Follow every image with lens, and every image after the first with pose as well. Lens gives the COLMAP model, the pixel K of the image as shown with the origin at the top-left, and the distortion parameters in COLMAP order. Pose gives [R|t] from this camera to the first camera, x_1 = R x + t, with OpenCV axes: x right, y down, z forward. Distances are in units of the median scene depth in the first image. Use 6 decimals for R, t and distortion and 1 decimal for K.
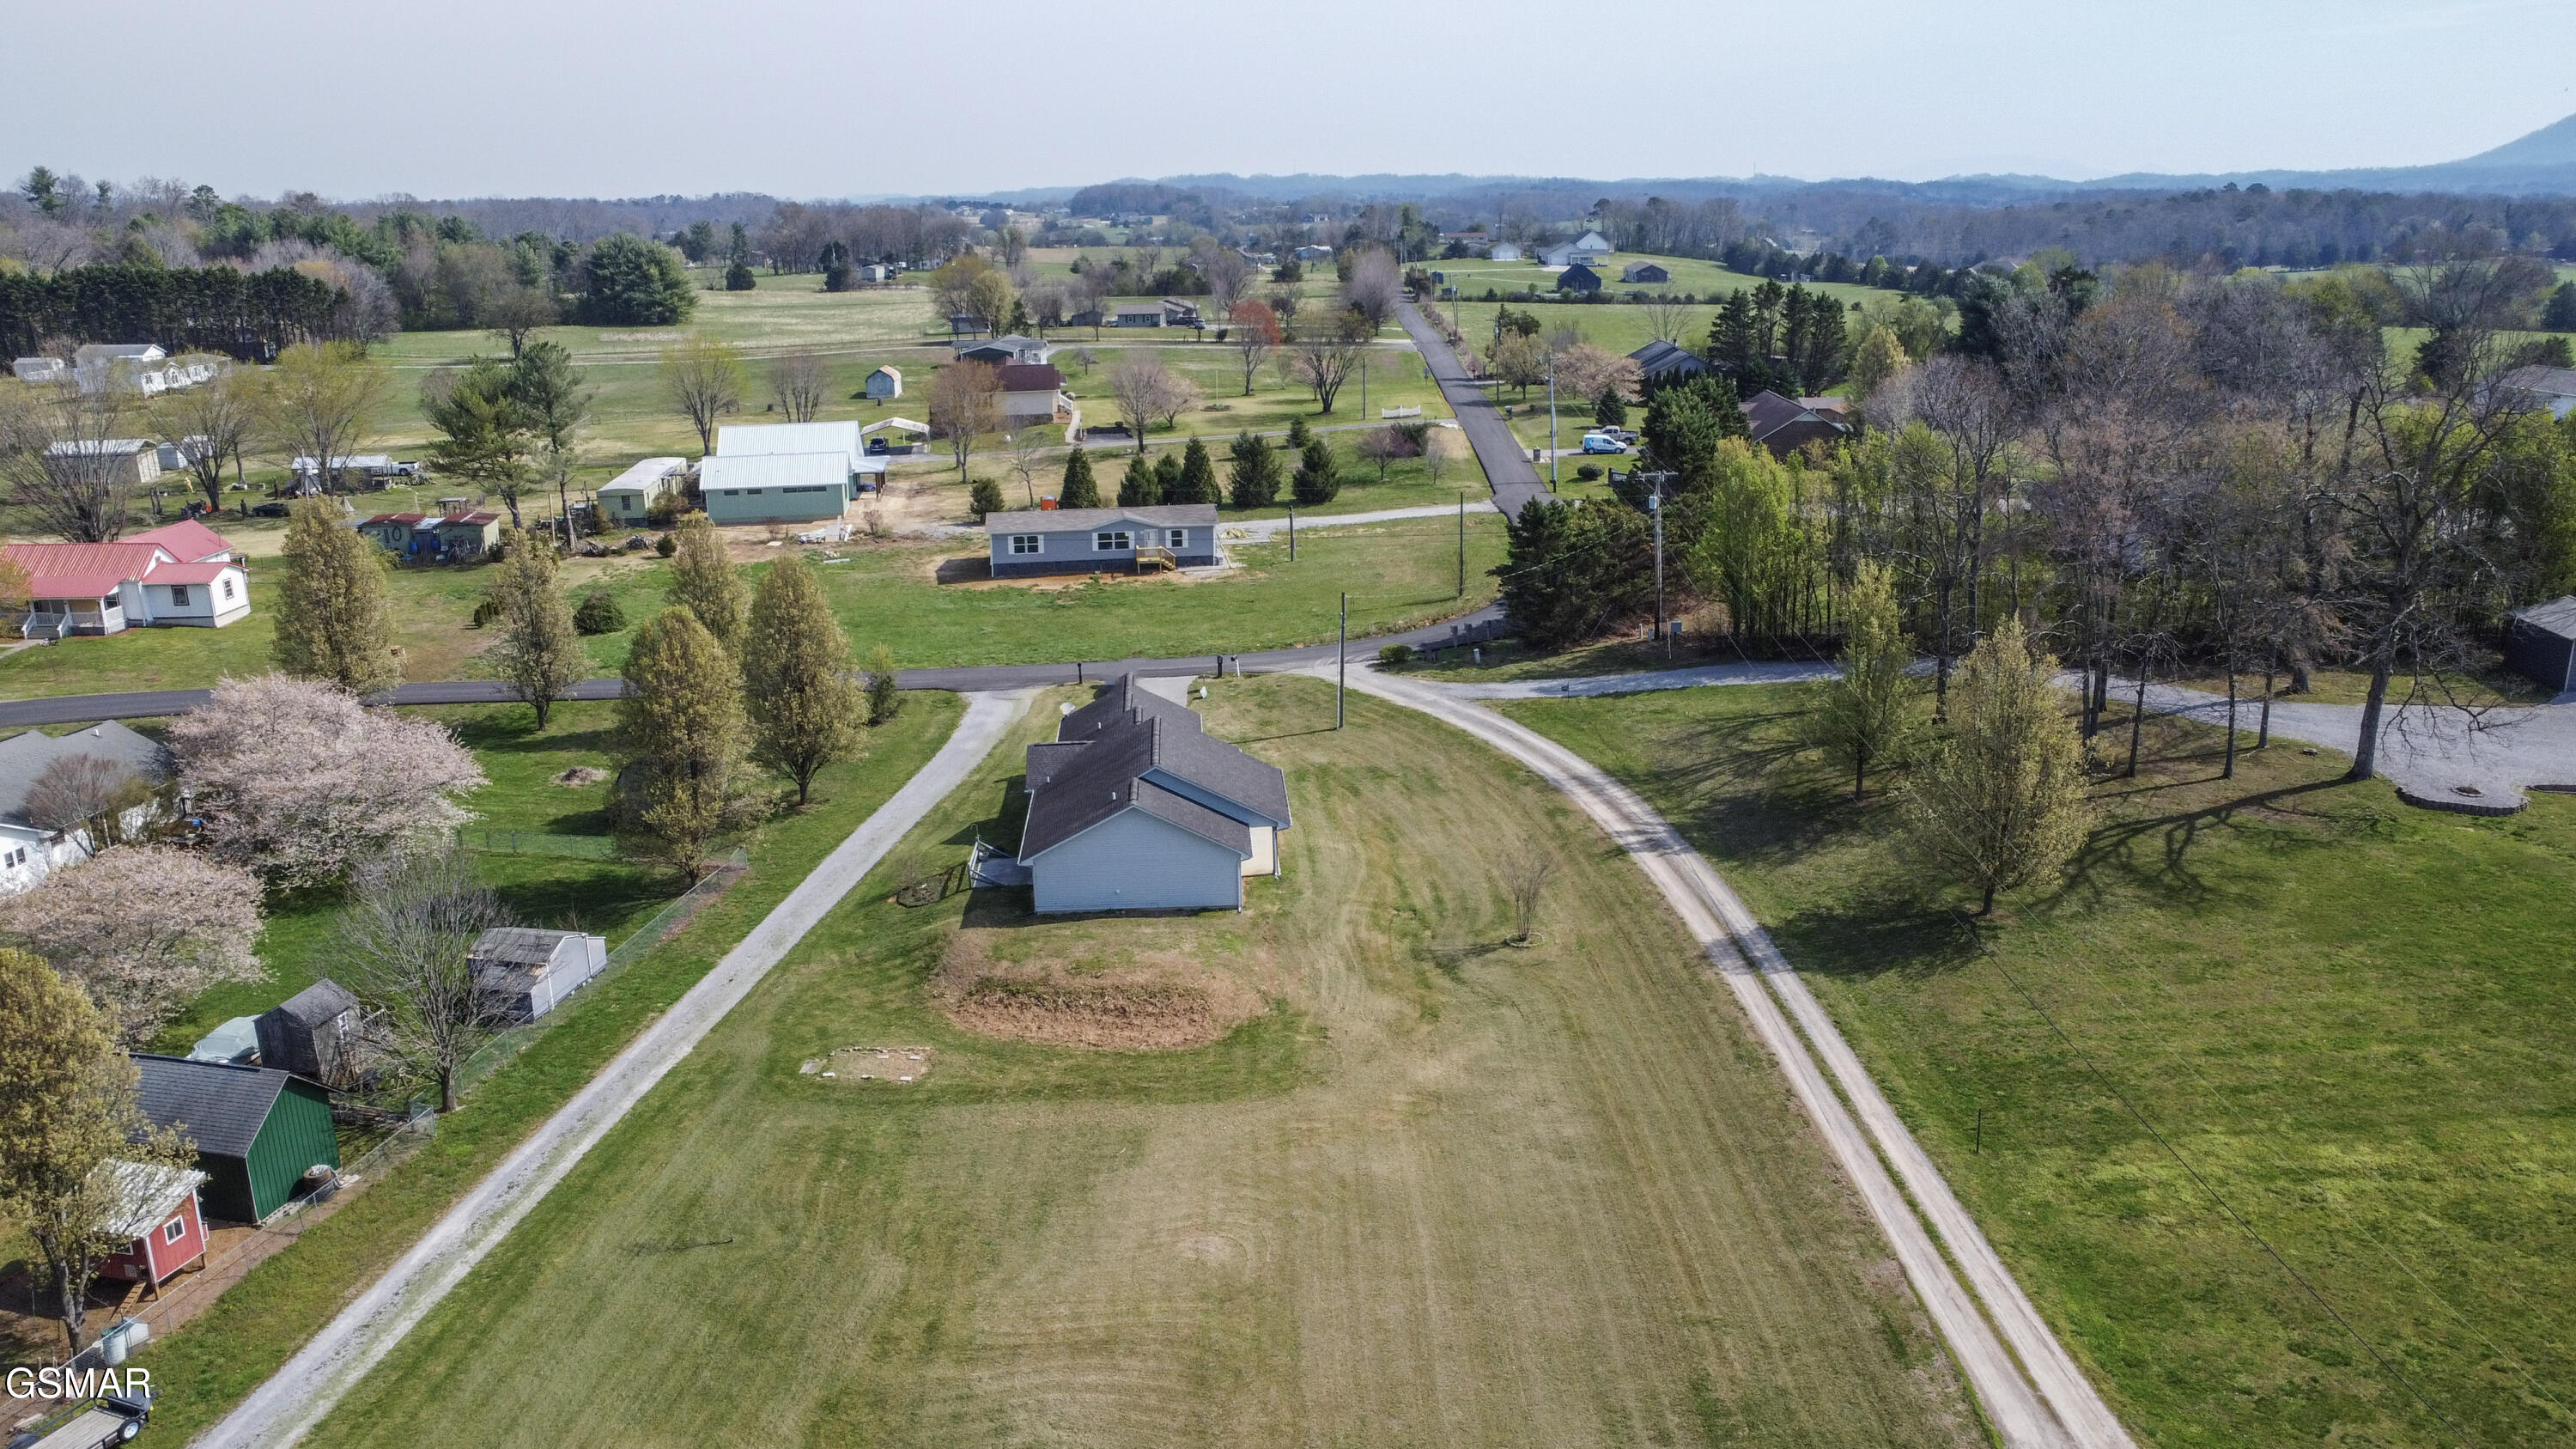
lens RADIAL K [[1929.9, 0, 1289.9], [0, 1929.9, 757.7], [0, 0, 1]] dist [-0.173273, 0.276595]
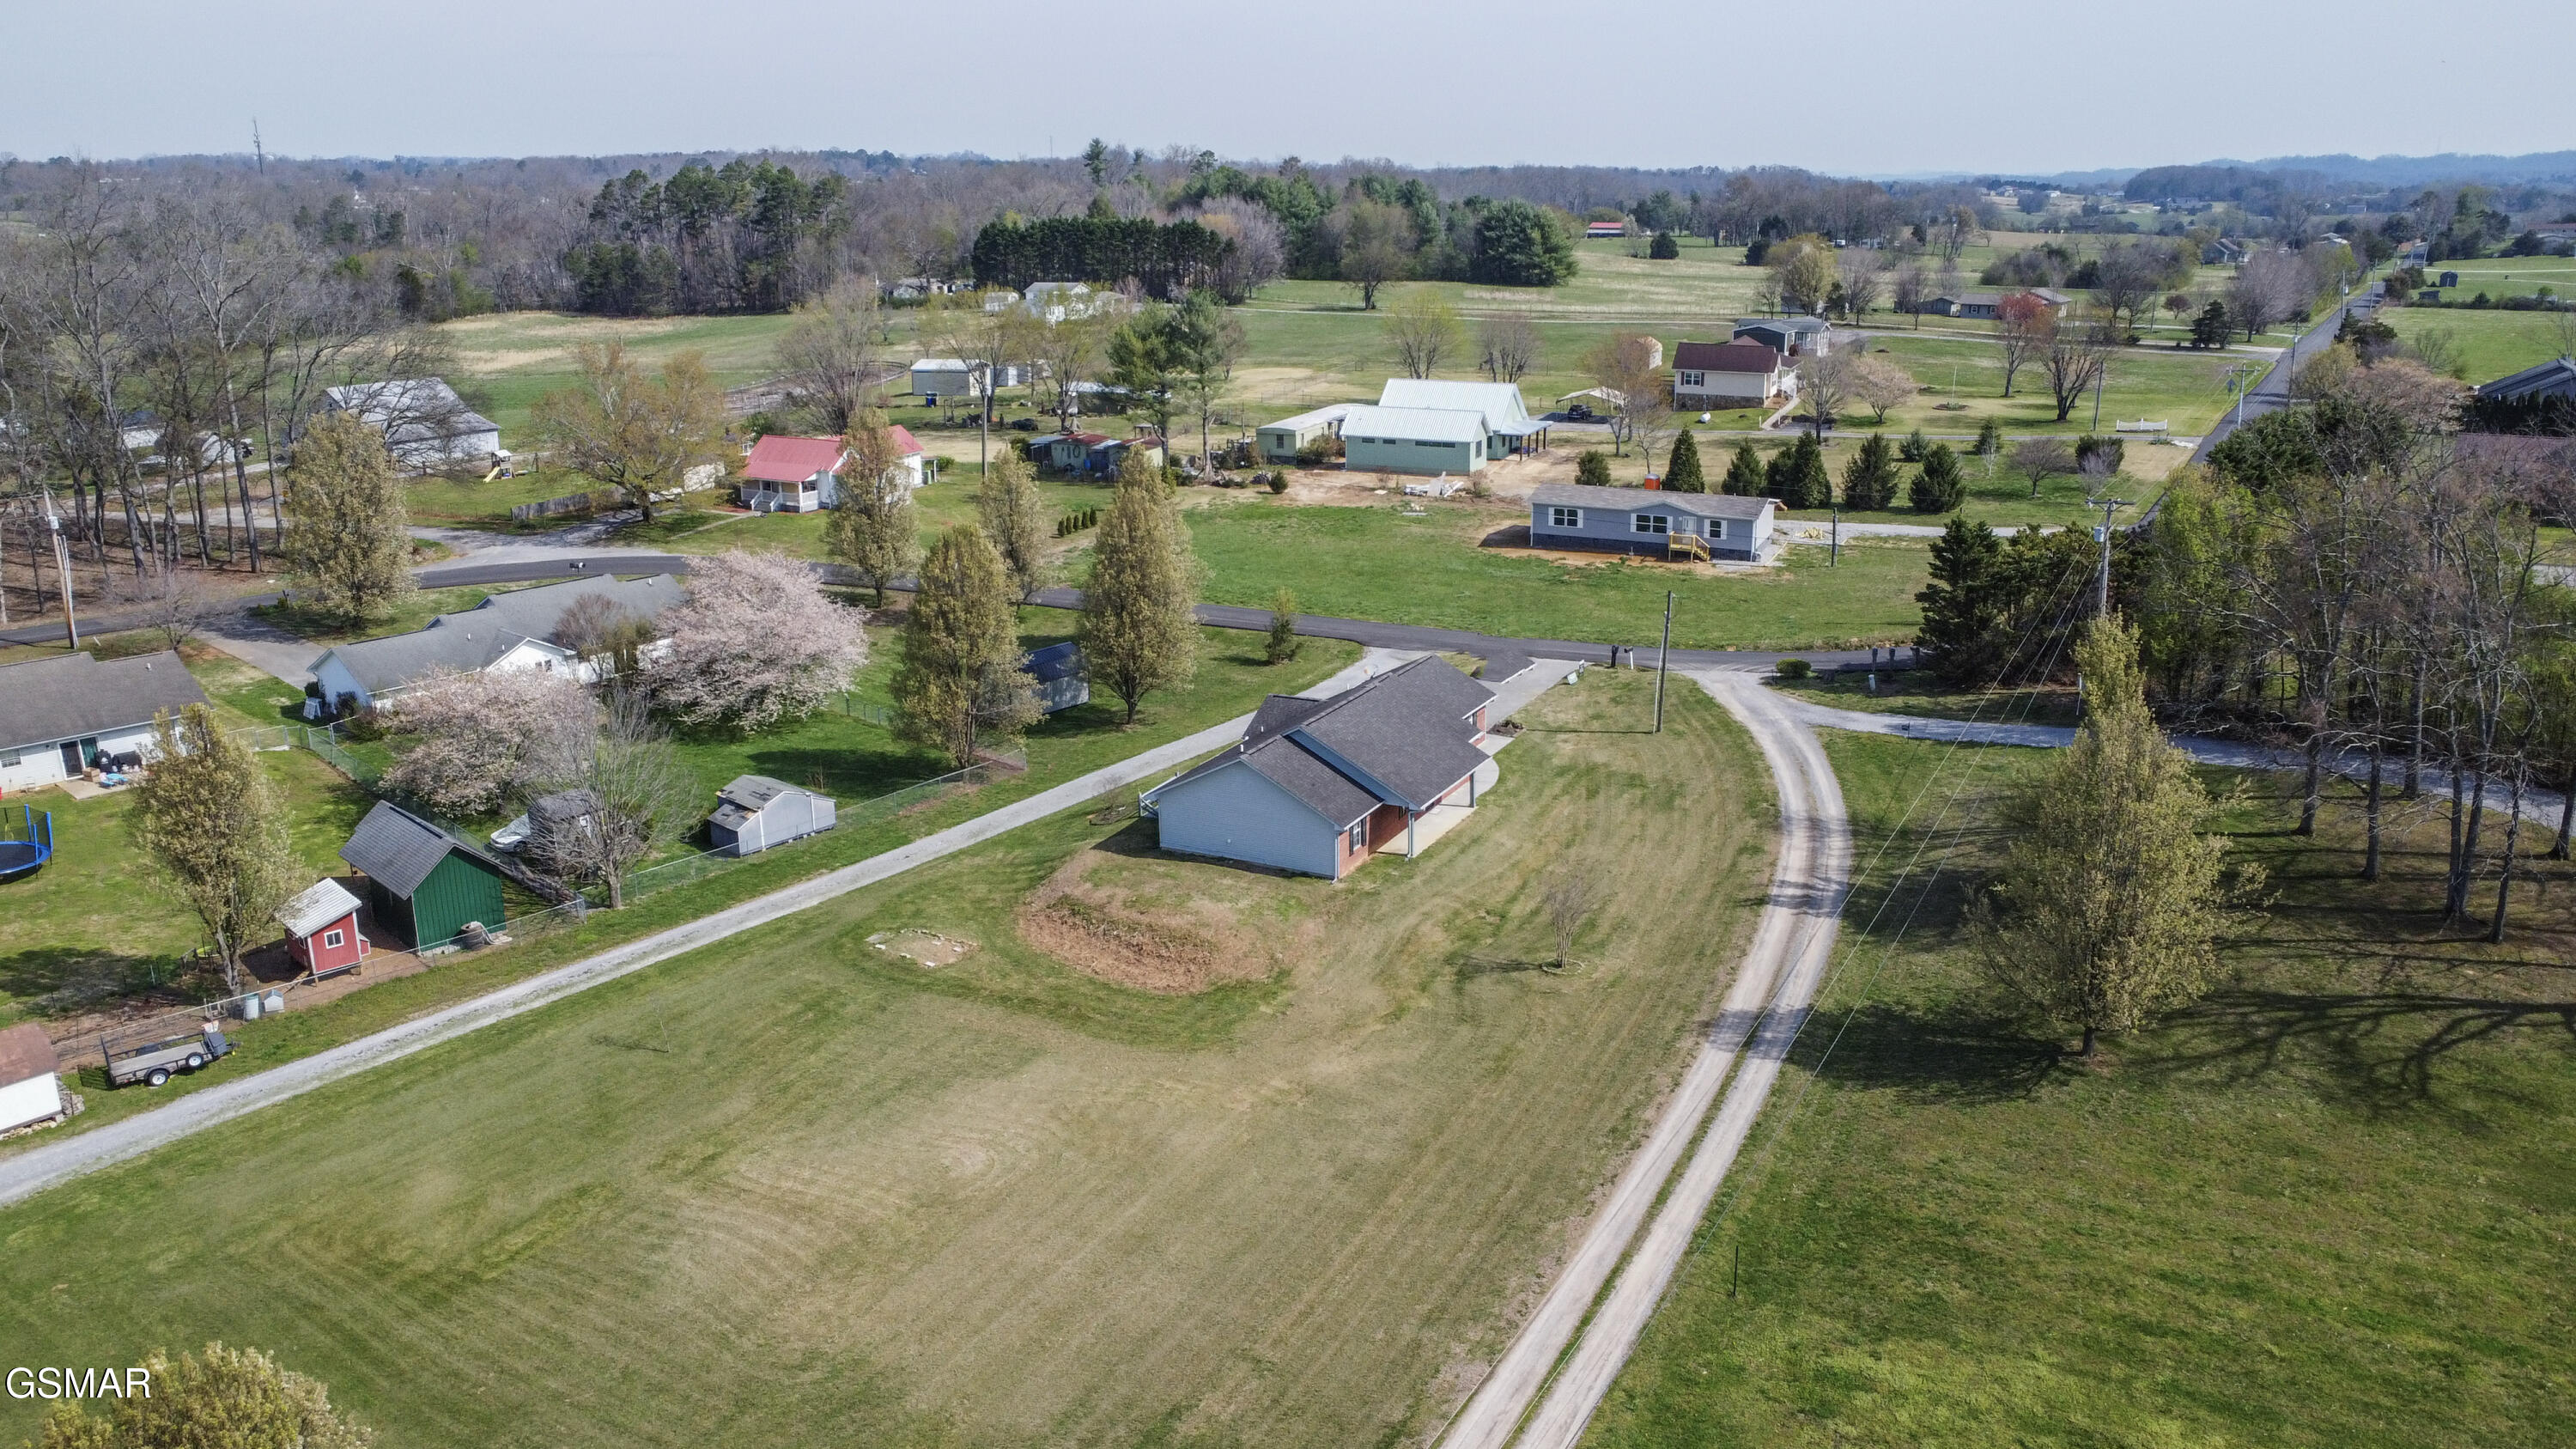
lens RADIAL K [[1932.9, 0, 1288.0], [0, 1932.9, 724.5], [0, 0, 1]] dist [-0.193501, 0.327083]
pose [[0.863660, 0.150031, -0.481229, 0.234026], [-0.152003, 0.987755, 0.035150, -0.018144], [0.480610, 0.042791, 0.875890, 0.061549]]
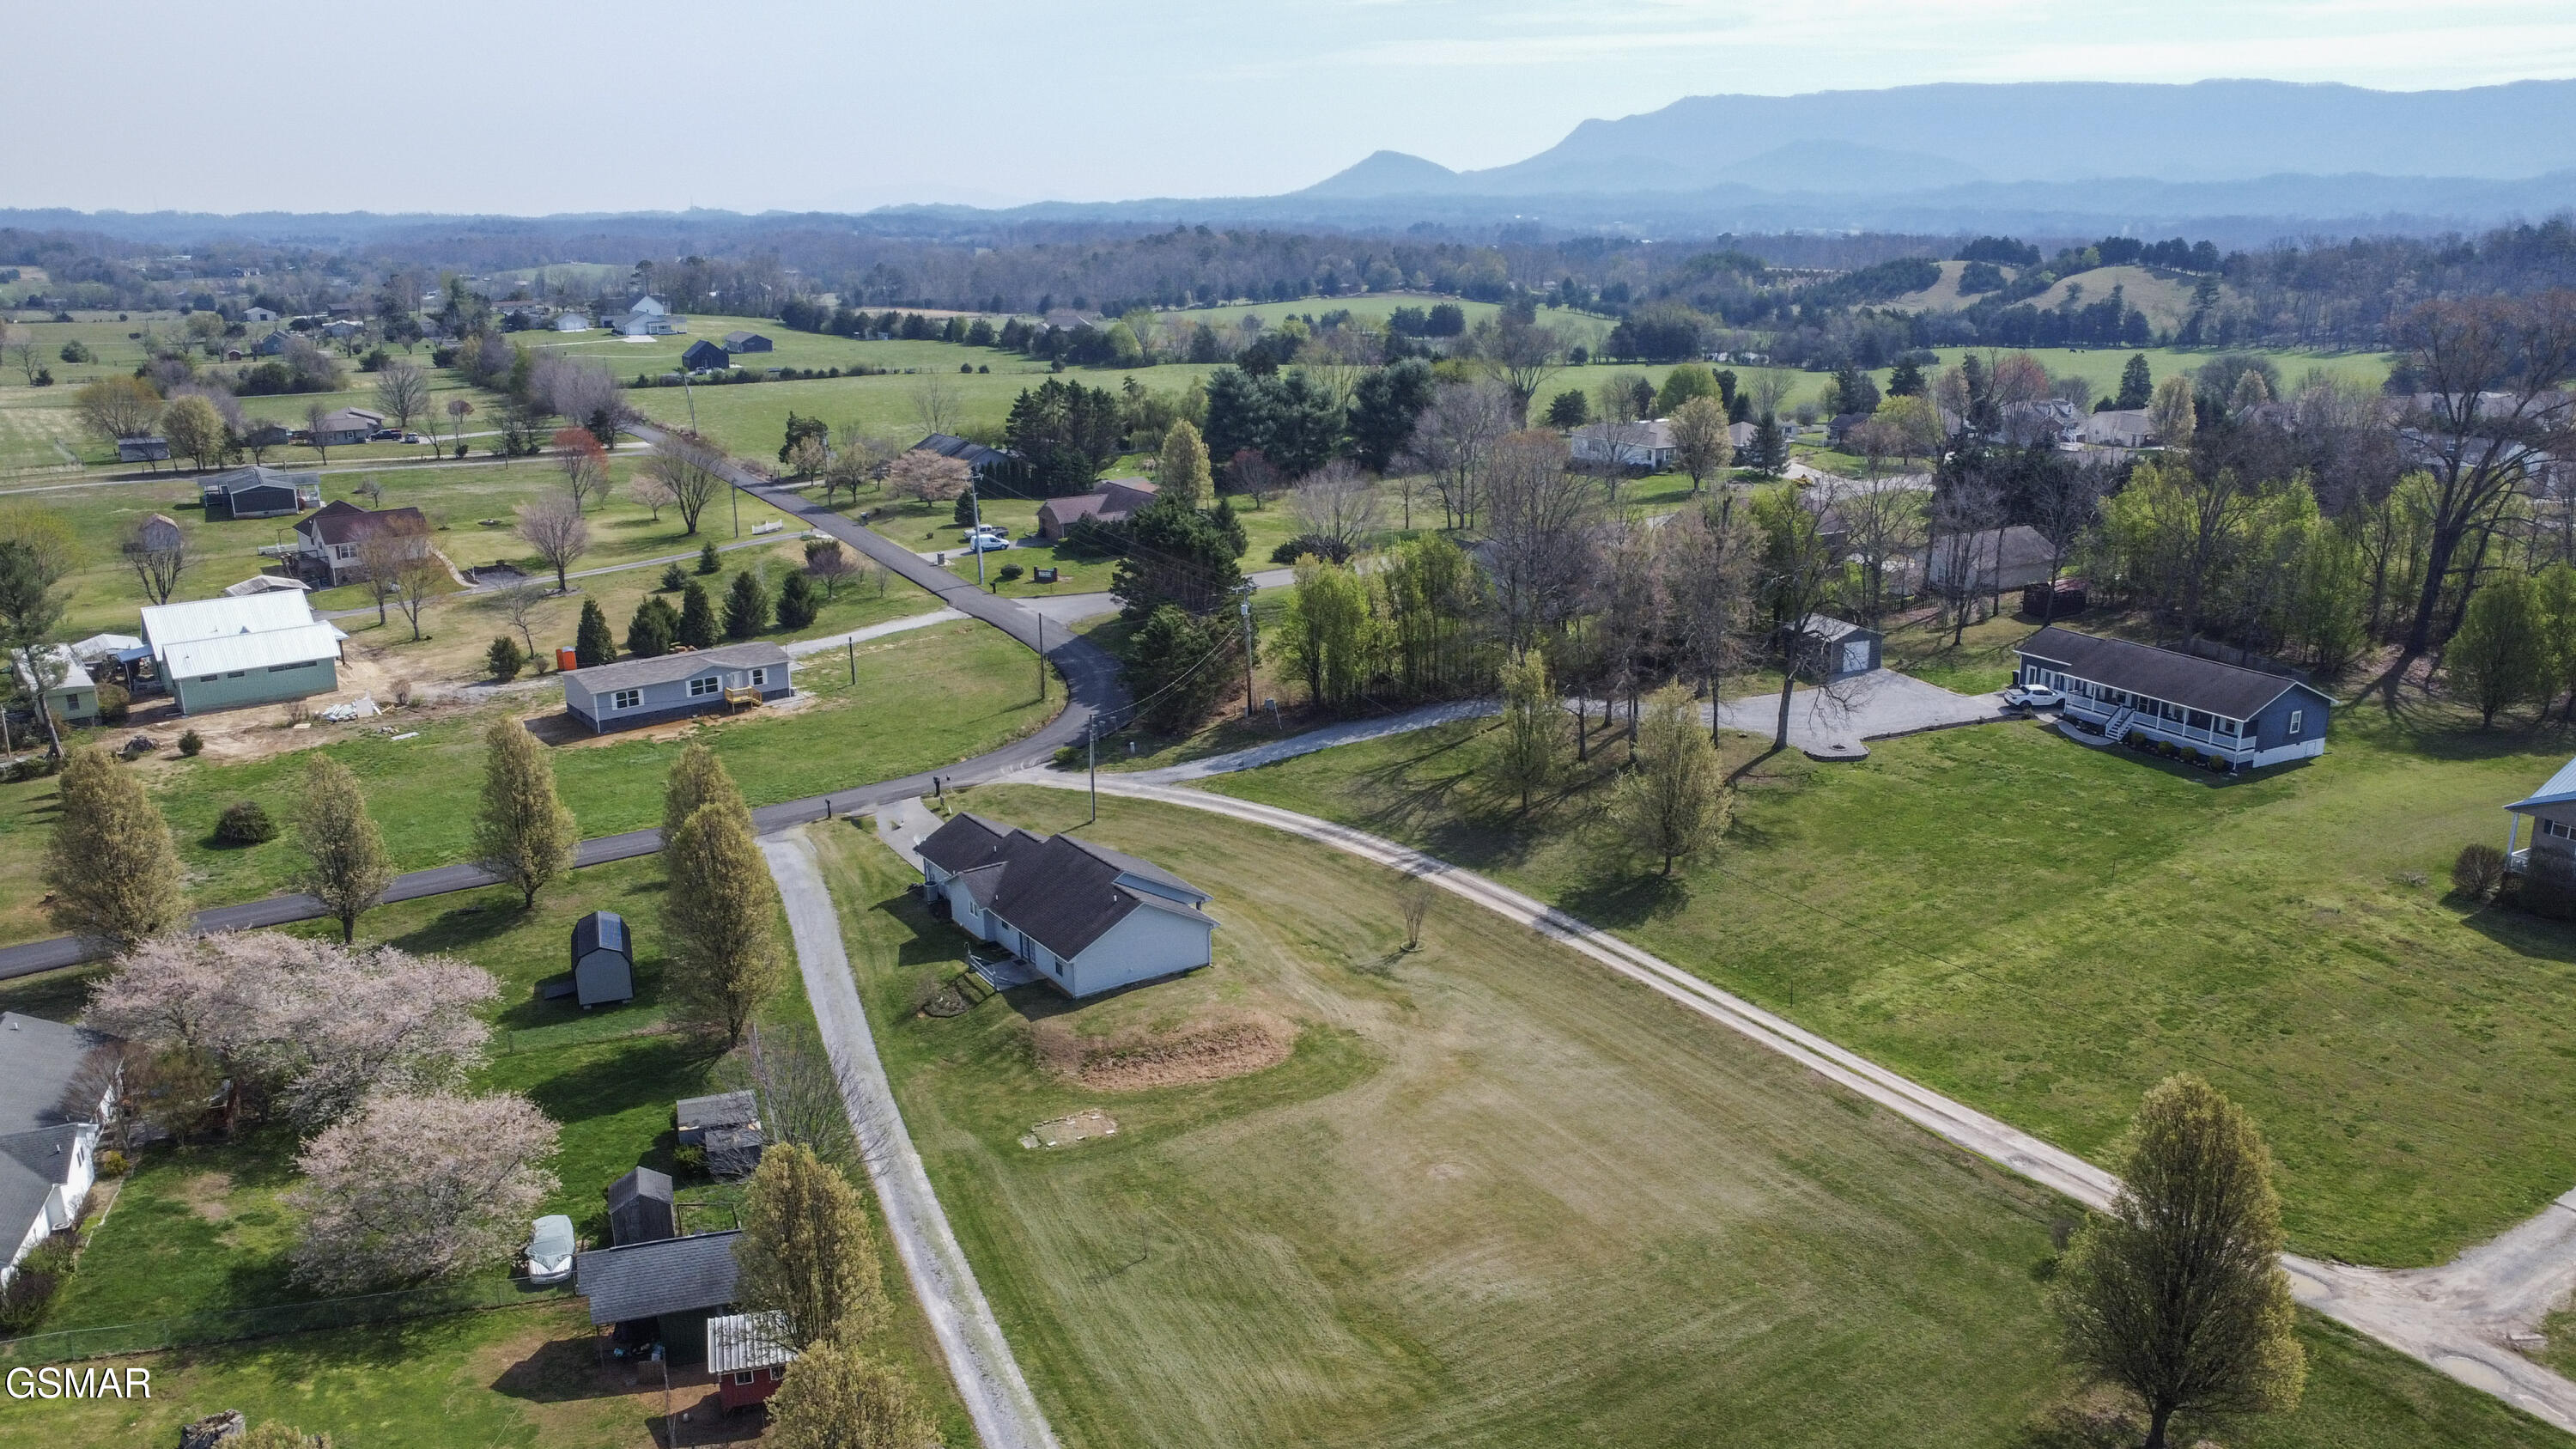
lens RADIAL K [[1932.9, 0, 1288.0], [0, 1932.9, 724.5], [0, 0, 1]] dist [-0.193501, 0.327083]
pose [[0.861516, -0.133360, 0.489904, -0.342917], [0.148143, 0.988928, 0.008687, -0.050826], [-0.485638, 0.065092, 0.871733, -0.116559]]
